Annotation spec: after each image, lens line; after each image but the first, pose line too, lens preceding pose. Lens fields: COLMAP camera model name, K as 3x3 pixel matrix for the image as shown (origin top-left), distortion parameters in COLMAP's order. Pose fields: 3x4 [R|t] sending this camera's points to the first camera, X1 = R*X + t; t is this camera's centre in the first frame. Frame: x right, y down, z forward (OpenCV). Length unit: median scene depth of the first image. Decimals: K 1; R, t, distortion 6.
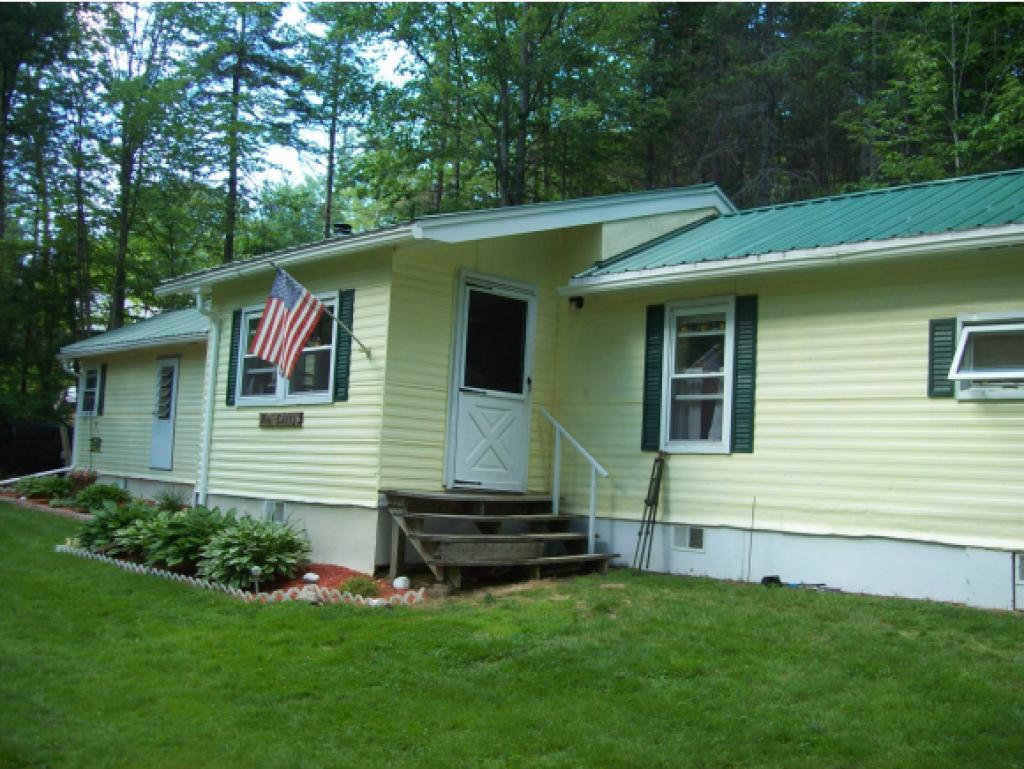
lens RADIAL K [[1087.6, 0, 512.0], [0, 1087.6, 384.5], [0, 0, 1]] dist [-0.192290, 0.163602]
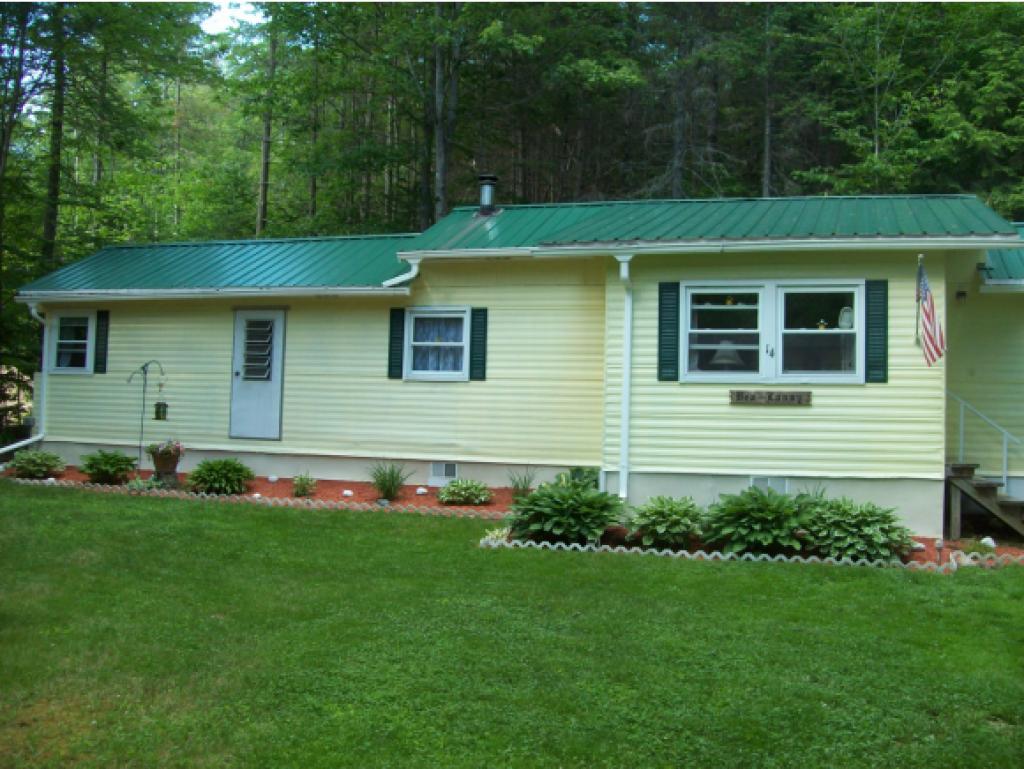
lens RADIAL K [[1087.6, 0, 512.0], [0, 1087.6, 384.5], [0, 0, 1]] dist [-0.192290, 0.163602]
pose [[0.869422, -0.000619, 0.494070, -0.928032], [-0.029559, 0.998143, 0.053264, -0.026814], [-0.493186, -0.060913, 0.867789, 0.231925]]
